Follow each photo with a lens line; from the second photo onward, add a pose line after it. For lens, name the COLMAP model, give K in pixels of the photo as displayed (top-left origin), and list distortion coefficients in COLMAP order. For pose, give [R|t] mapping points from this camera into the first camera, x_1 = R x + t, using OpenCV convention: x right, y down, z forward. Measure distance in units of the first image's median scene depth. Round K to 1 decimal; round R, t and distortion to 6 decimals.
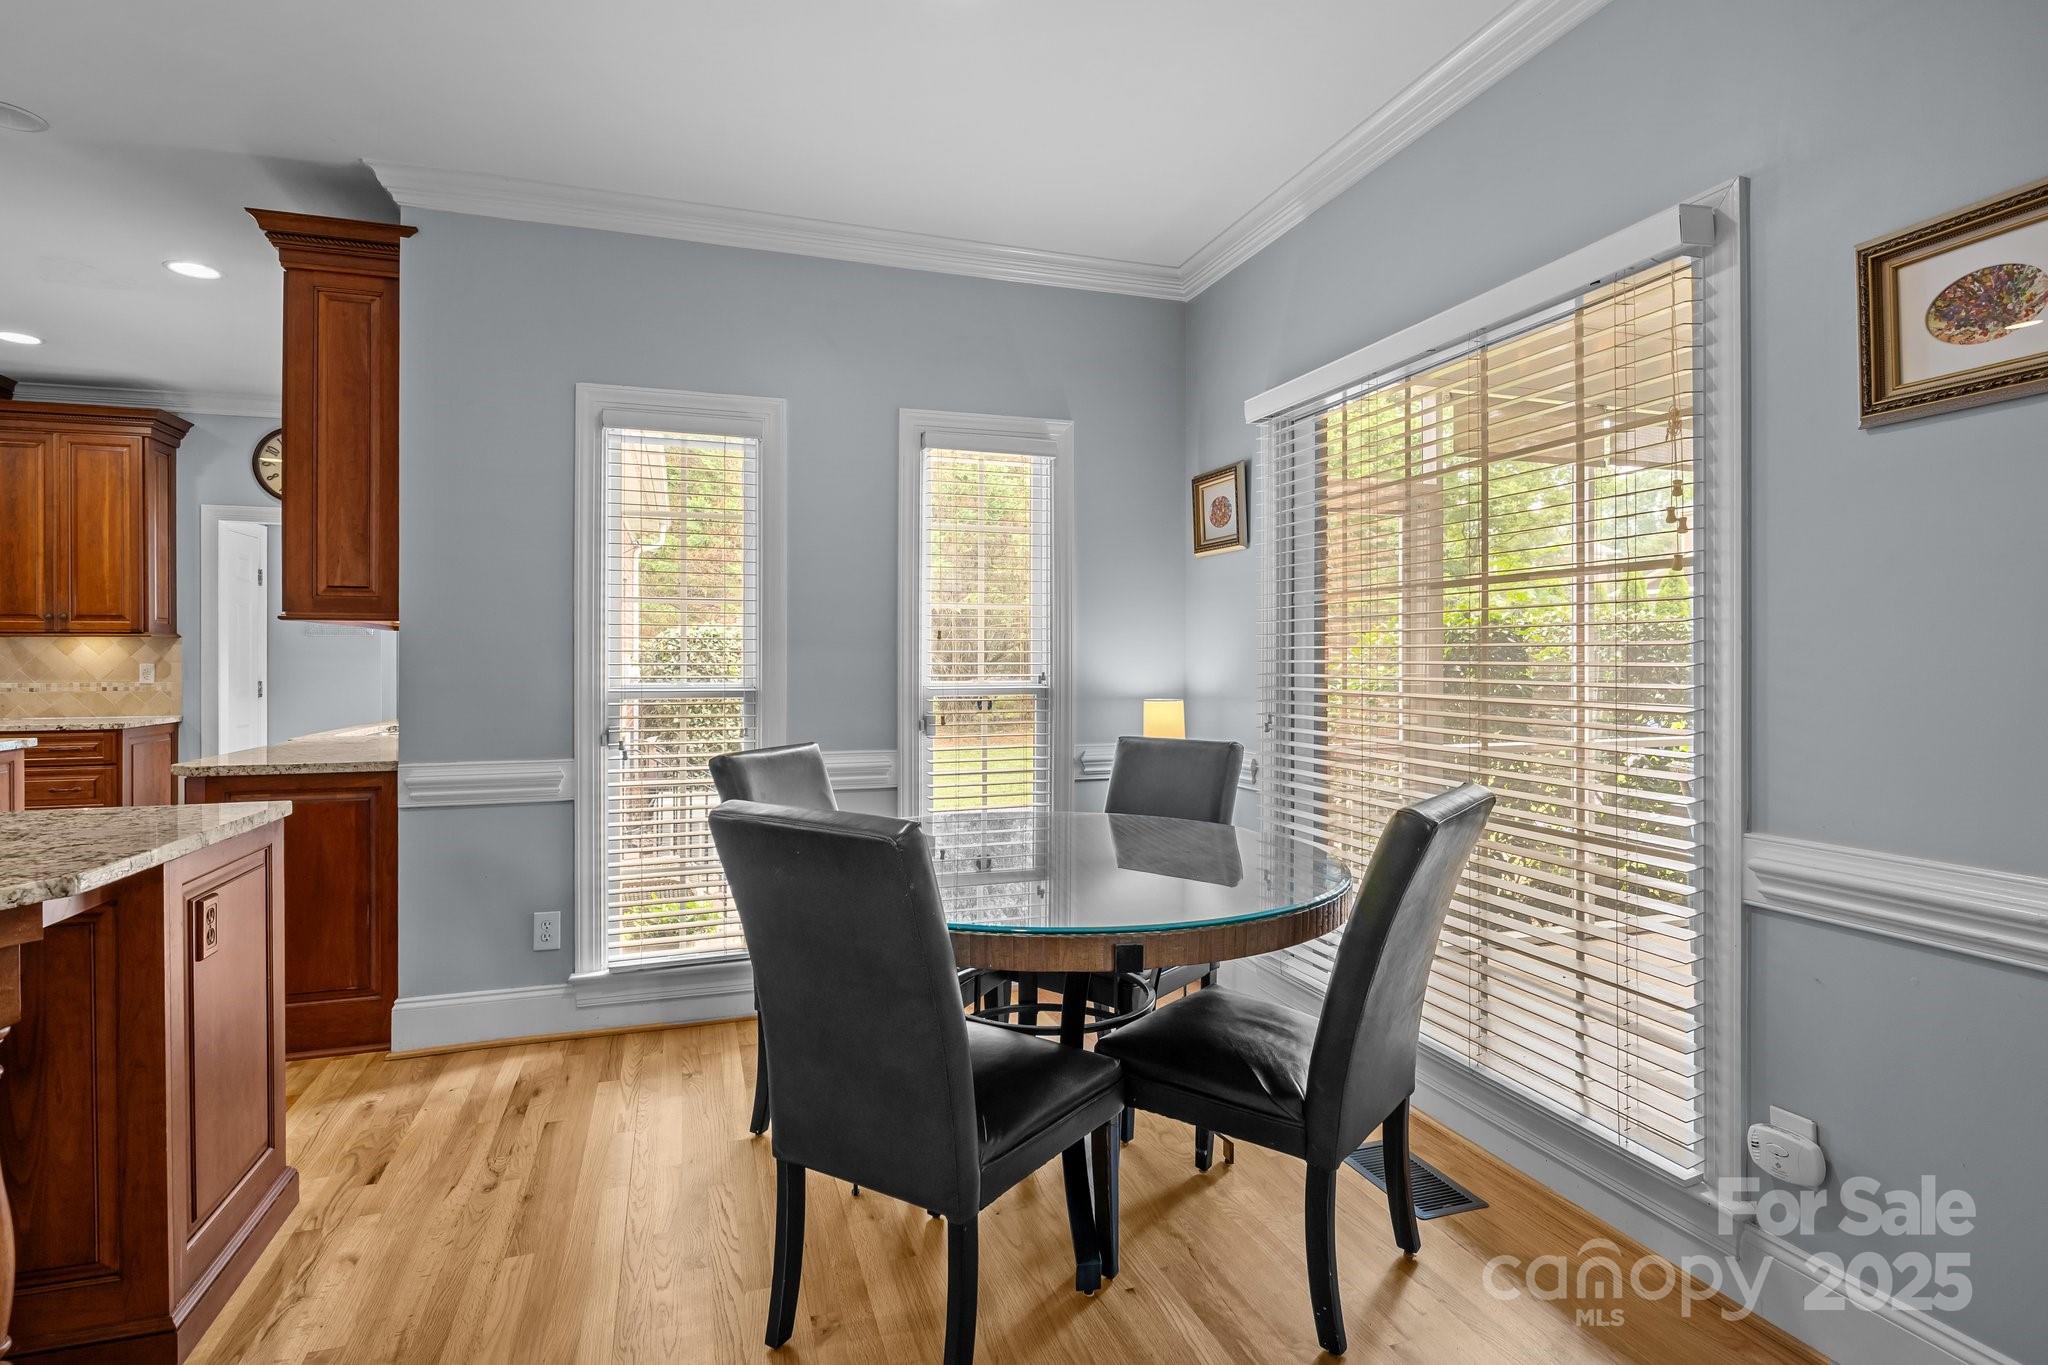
lens RADIAL K [[1028.5, 0, 1024.8], [0, 1028.5, 657.6], [0, 0, 1]] dist [-0.005727, 0.000299]
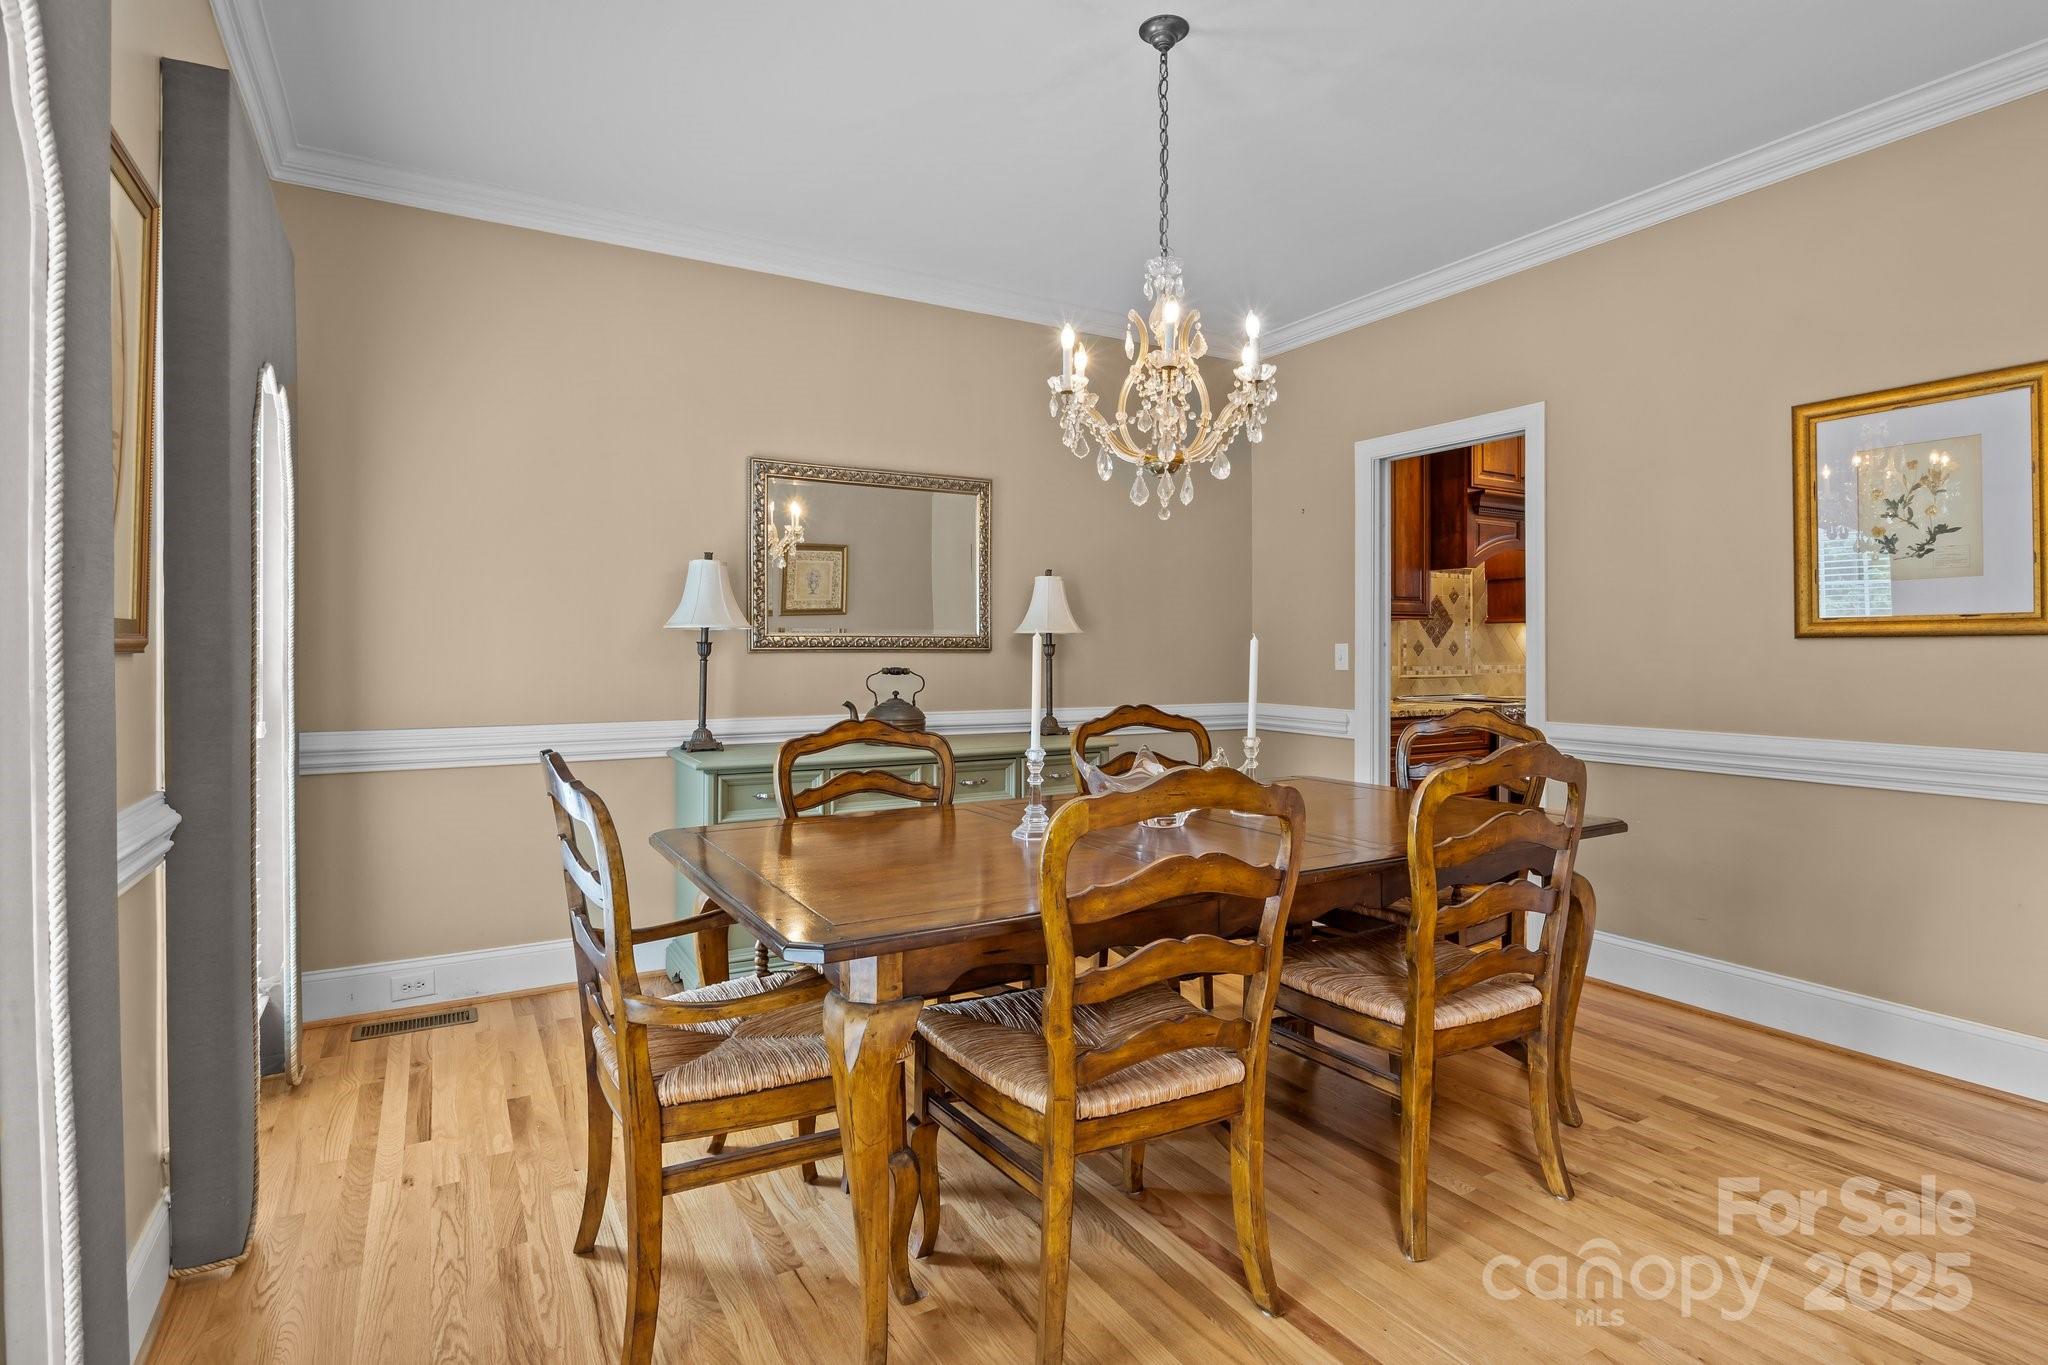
lens RADIAL K [[1028.5, 0, 1020.9], [0, 1028.5, 668.6], [0, 0, 1]] dist [-0.005727, 0.000299]
pose [[0.977241, -0.003881, 0.212094, -1.840692], [0.000374, 0.999863, 0.016574, 0.010924], [-0.212130, -0.016117, 0.977109, 0.027878]]
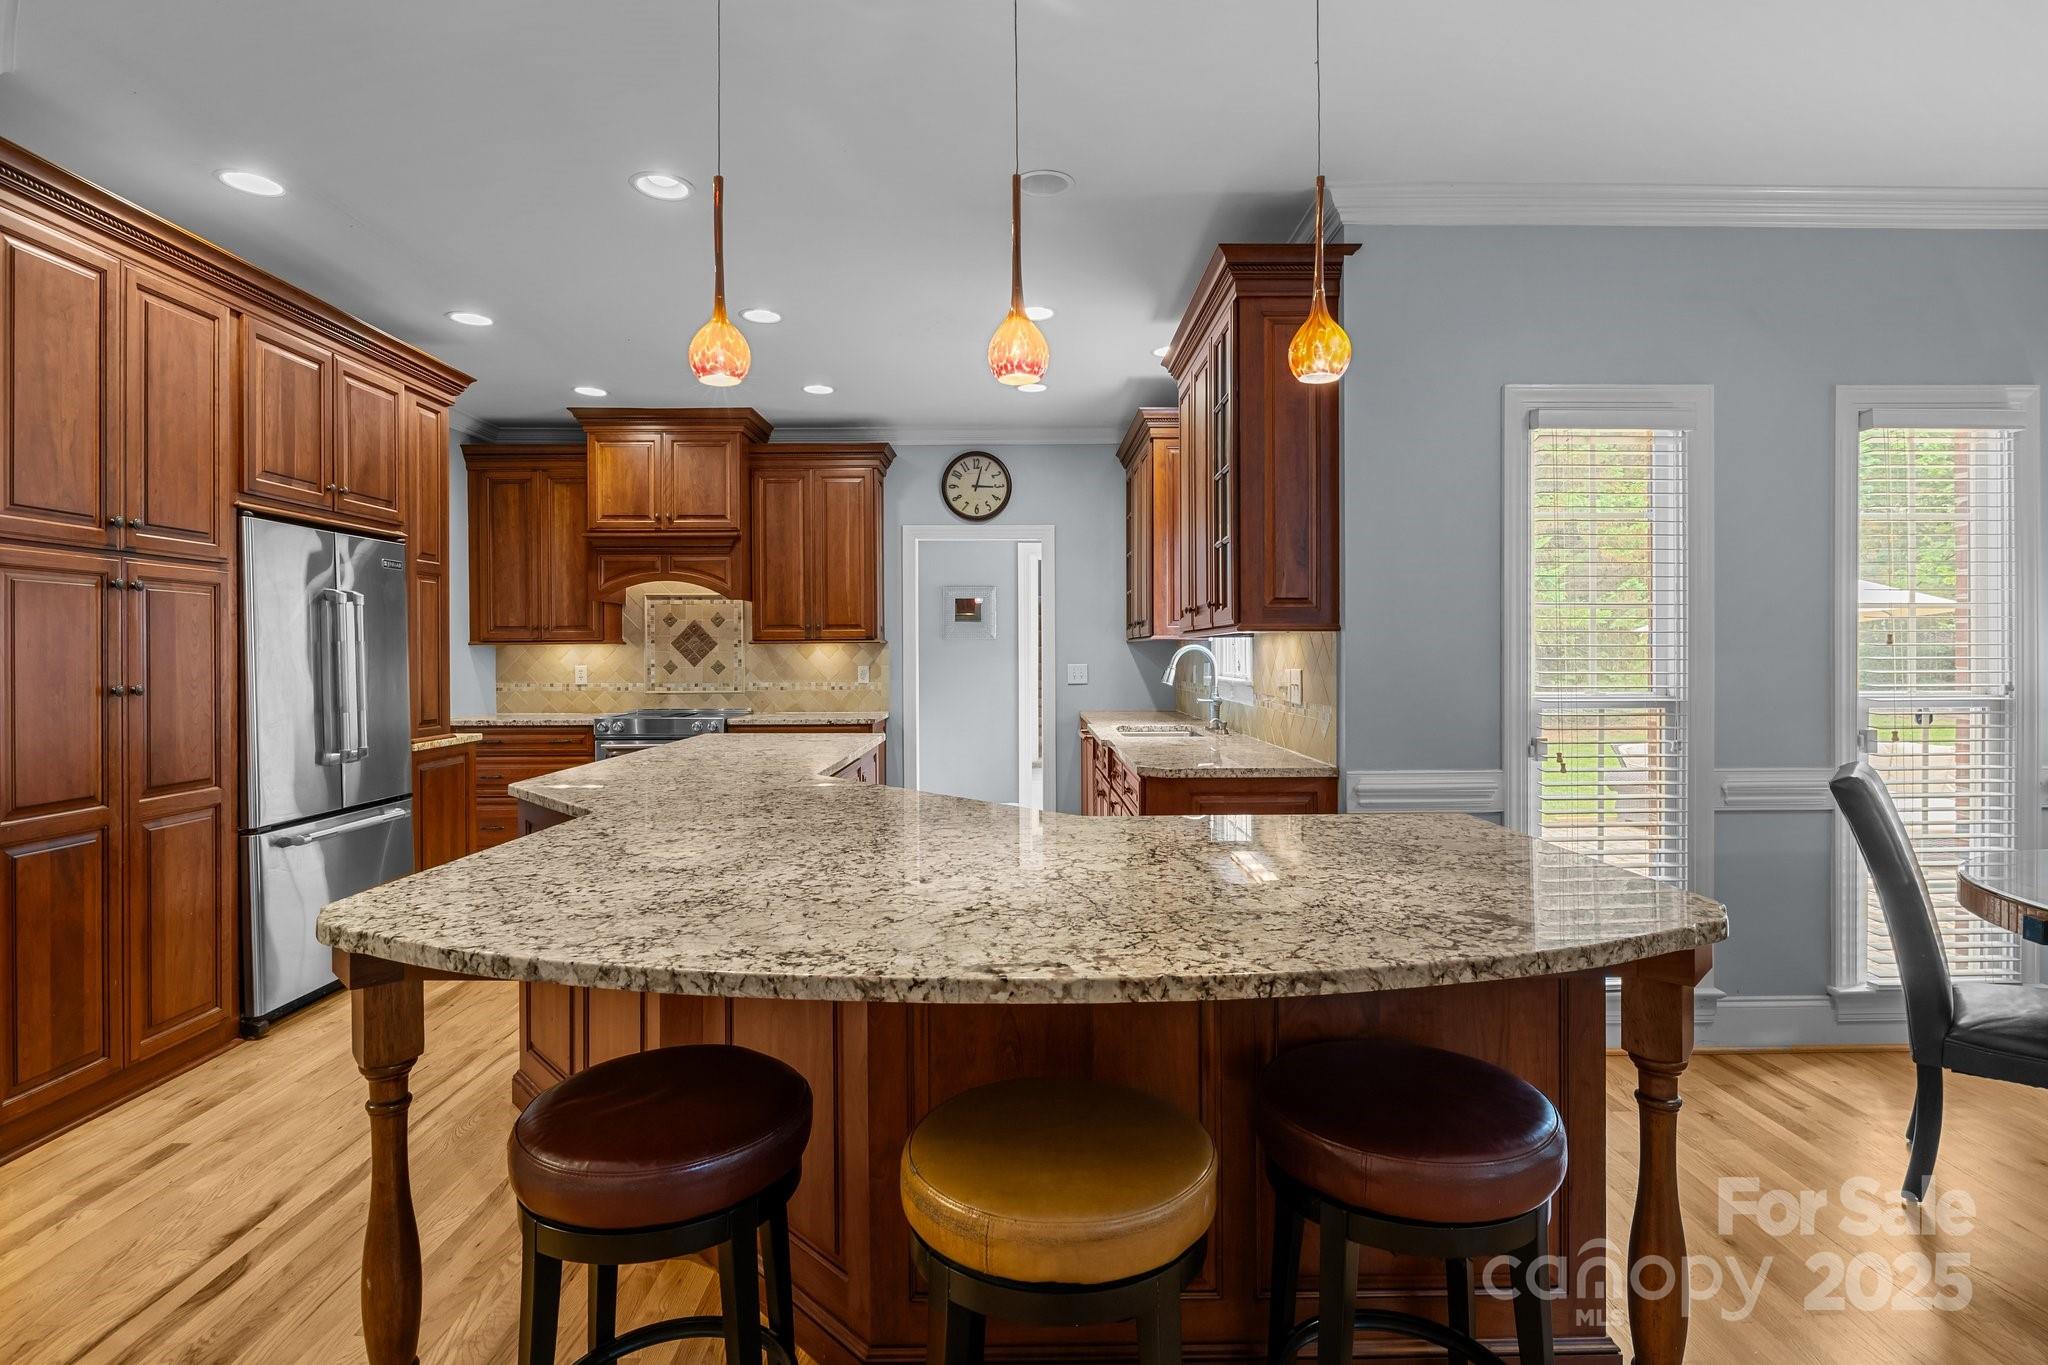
lens RADIAL K [[1028.5, 0, 1025.5], [0, 1028.5, 655.5], [0, 0, 1]] dist [-0.005727, 0.000299]
pose [[0.952388, -0.002630, -0.304879, -0.369322], [0.003610, 0.999990, 0.002651, -0.009344], [0.304869, -0.003626, 0.952387, -0.044726]]
